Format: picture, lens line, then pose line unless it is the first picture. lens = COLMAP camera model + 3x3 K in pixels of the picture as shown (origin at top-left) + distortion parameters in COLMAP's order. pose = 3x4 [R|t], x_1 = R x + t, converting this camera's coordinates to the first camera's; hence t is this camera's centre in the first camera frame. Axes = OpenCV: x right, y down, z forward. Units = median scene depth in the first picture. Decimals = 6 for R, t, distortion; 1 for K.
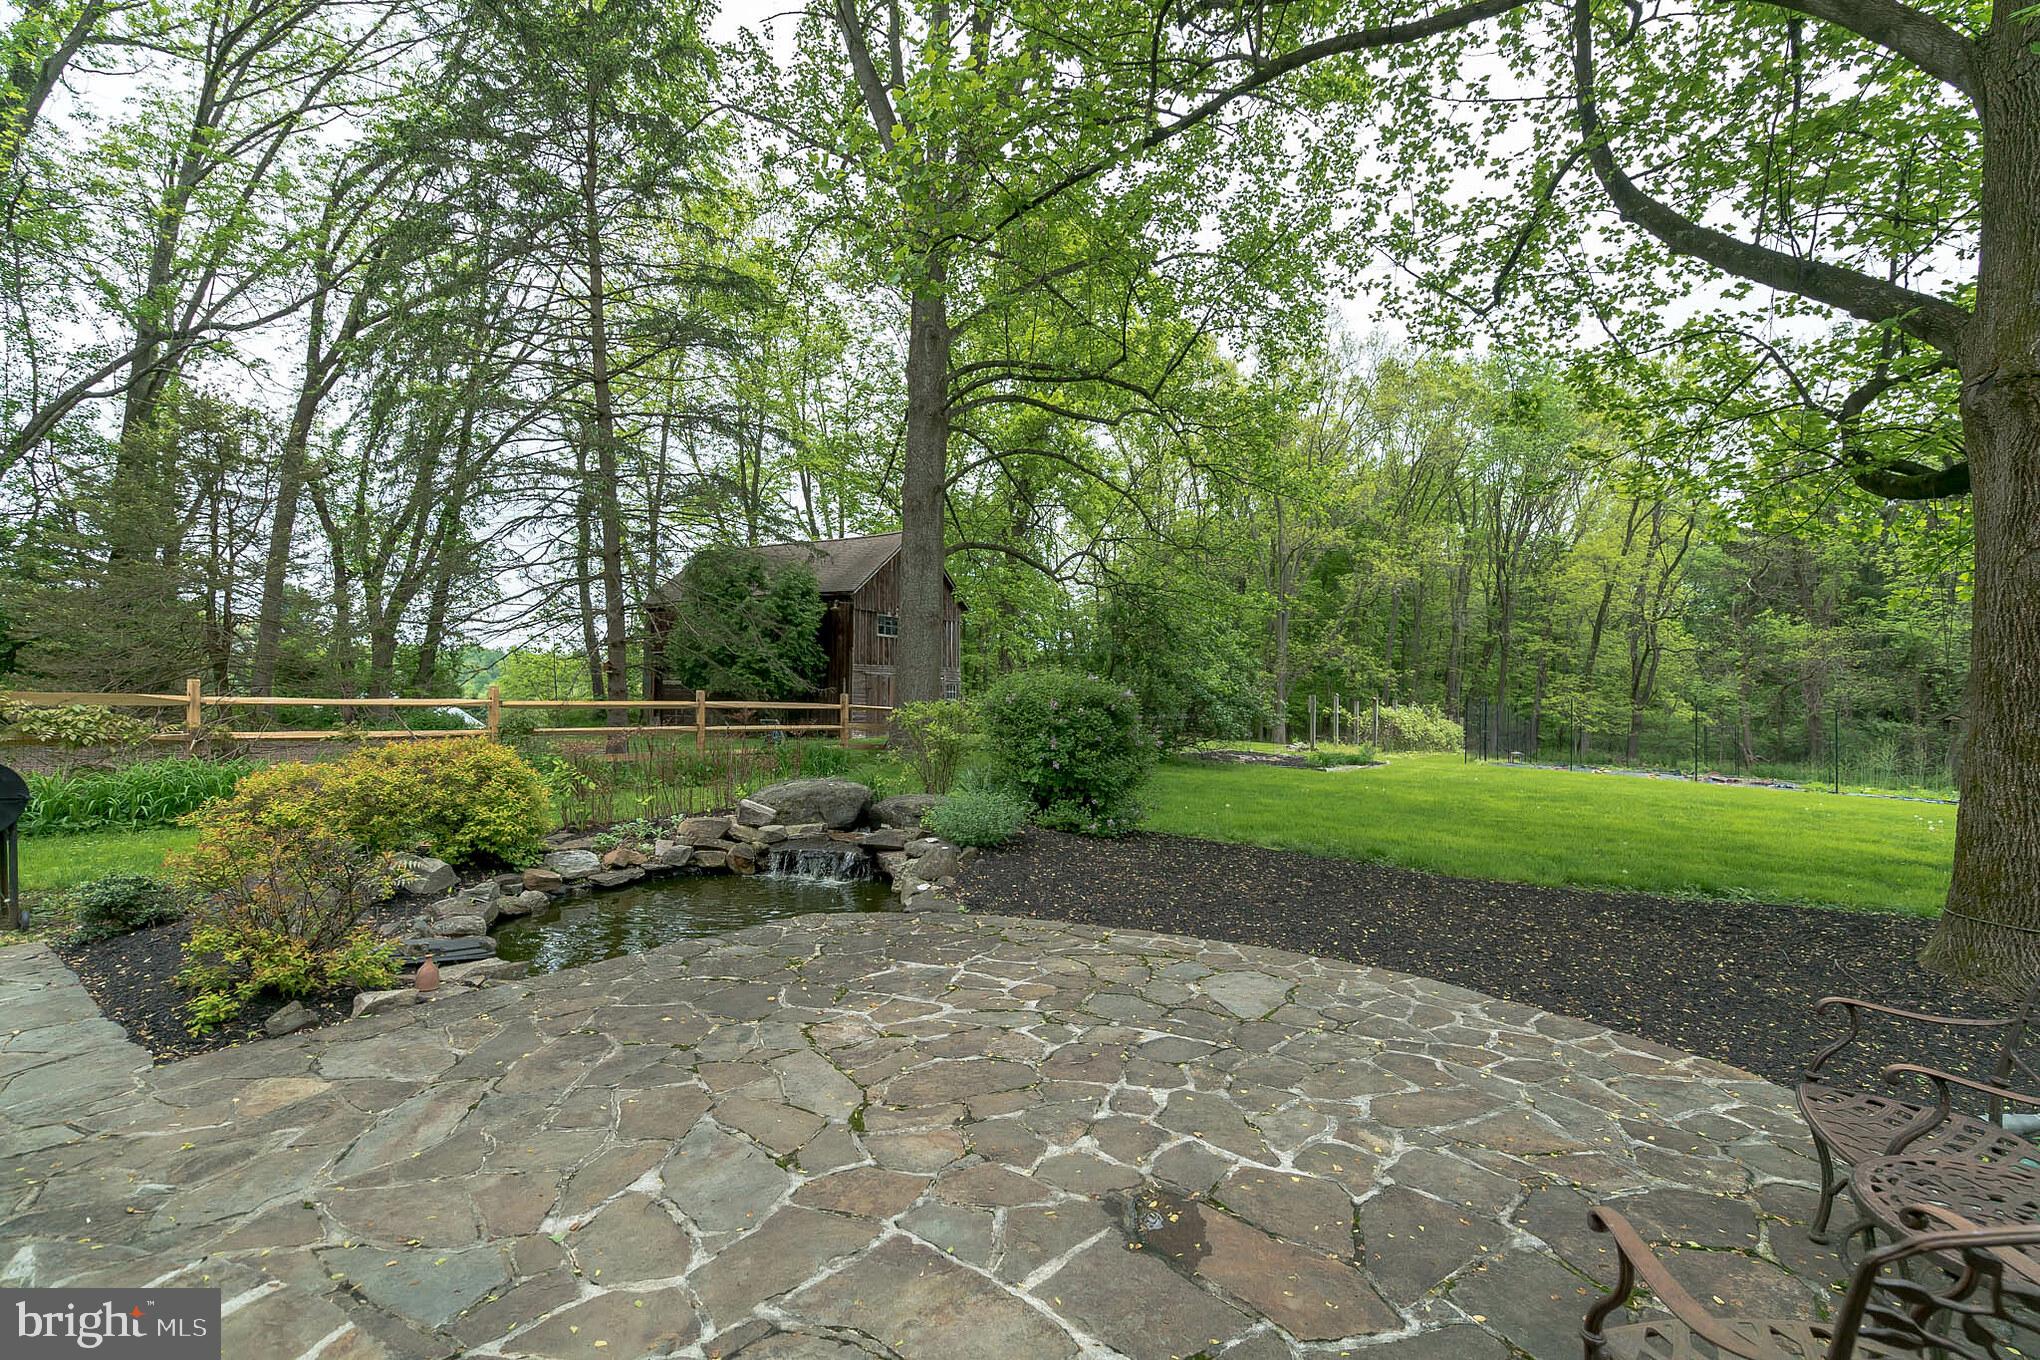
lens RADIAL K [[927.6, 0, 1021.2], [0, 927.6, 687.8], [0, 0, 1]] dist [0.001884, 0.001521]
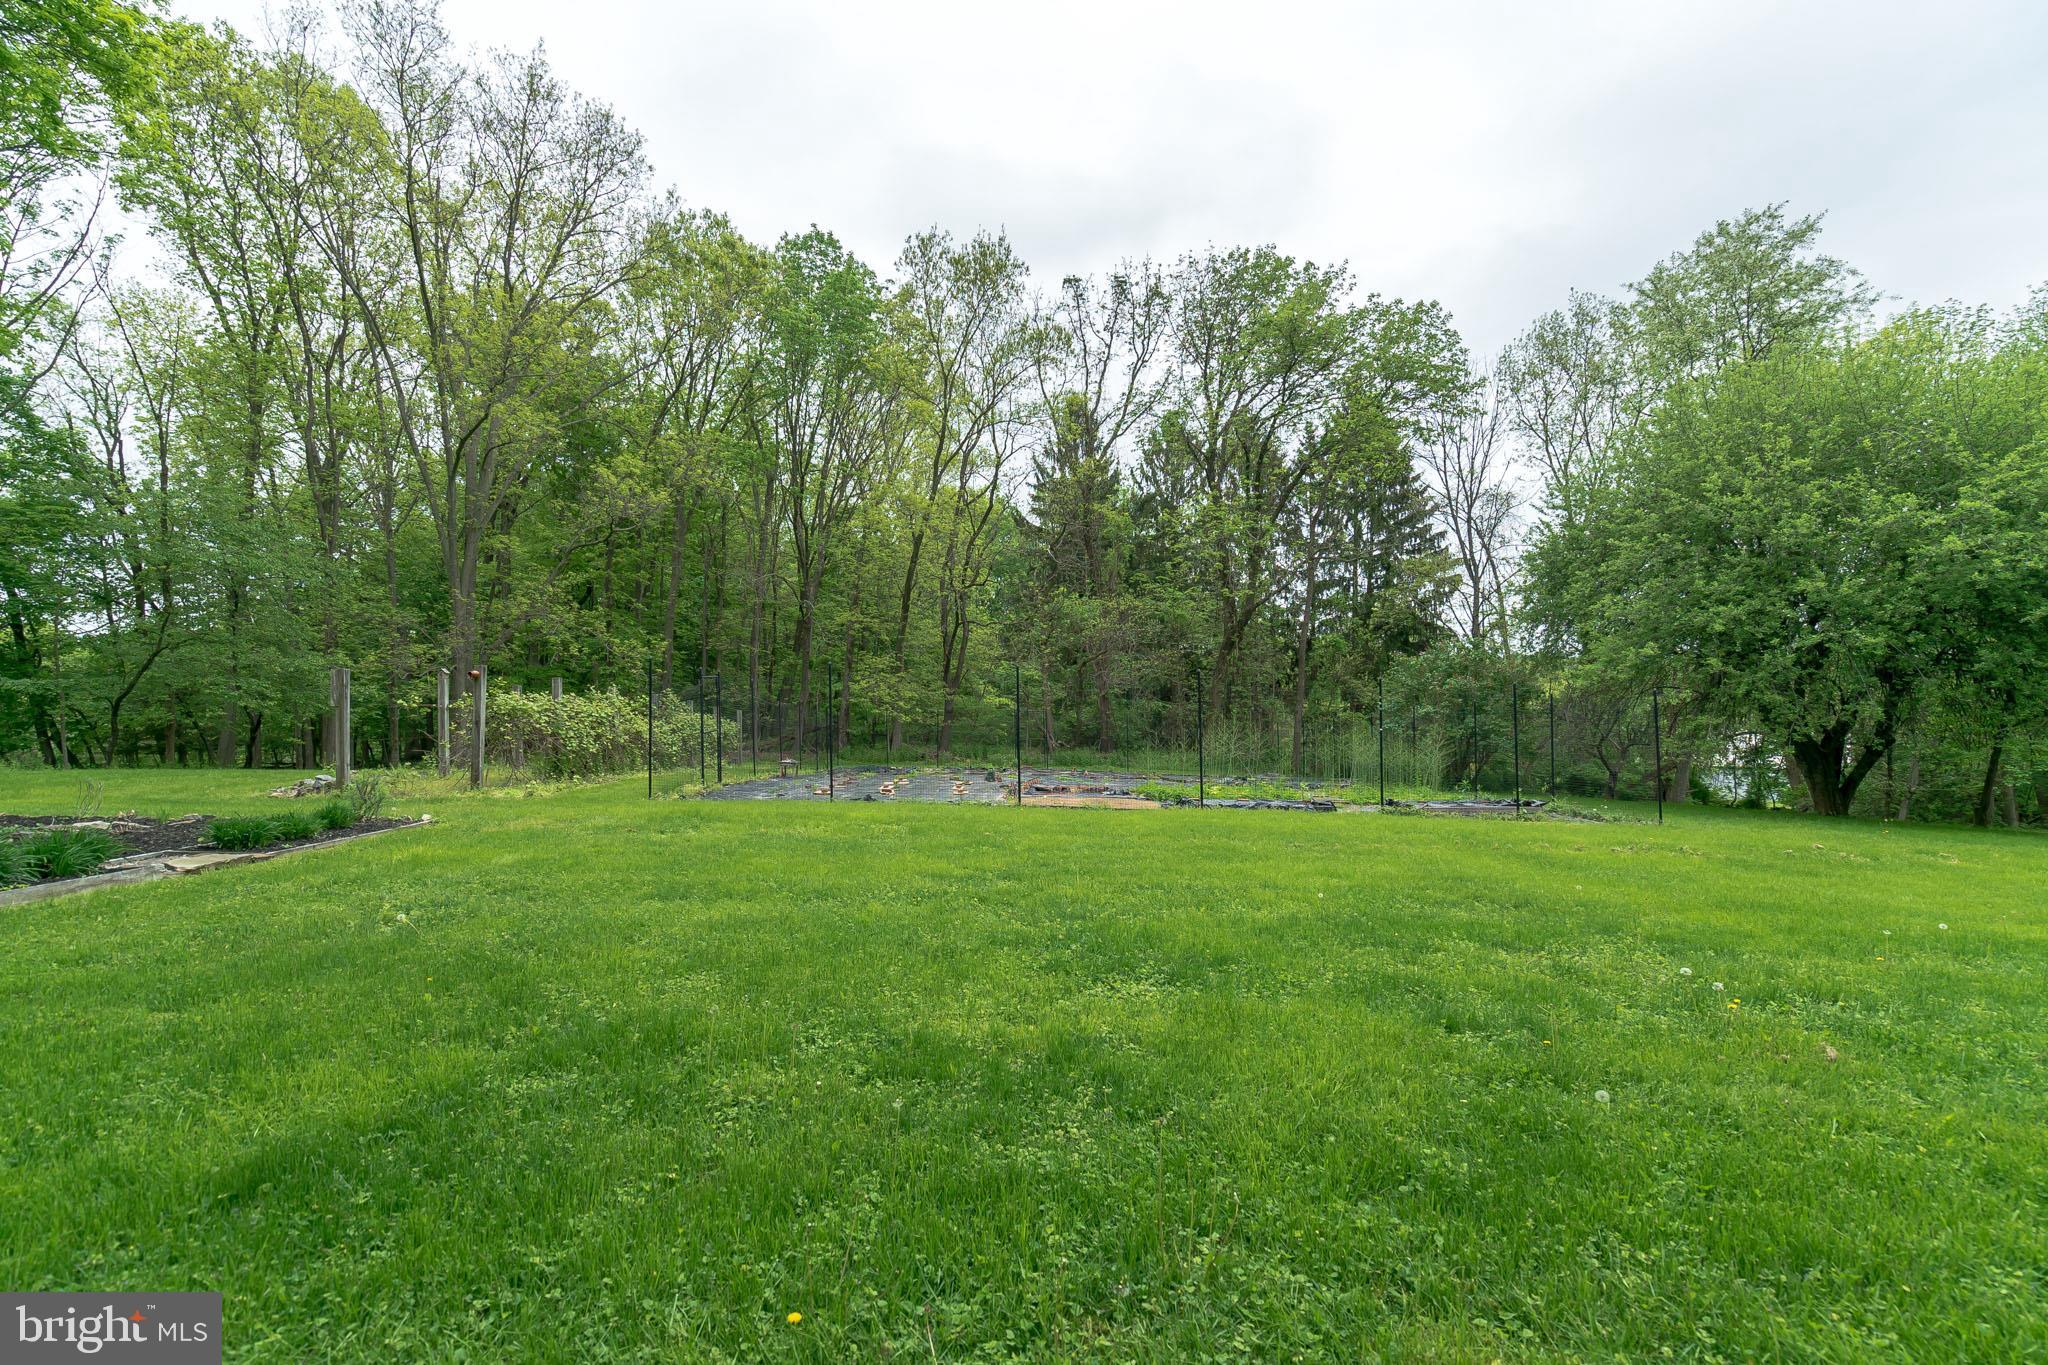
lens RADIAL K [[941.6, 0, 1023.1], [0, 941.6, 684.7], [0, 0, 1]] dist [0.003845, 0.000093]
pose [[0.791740, -0.015181, 0.610669, 0.184678], [0.016543, 0.999857, 0.003408, 0.012594], [-0.610634, 0.007404, 0.791878, 0.266517]]
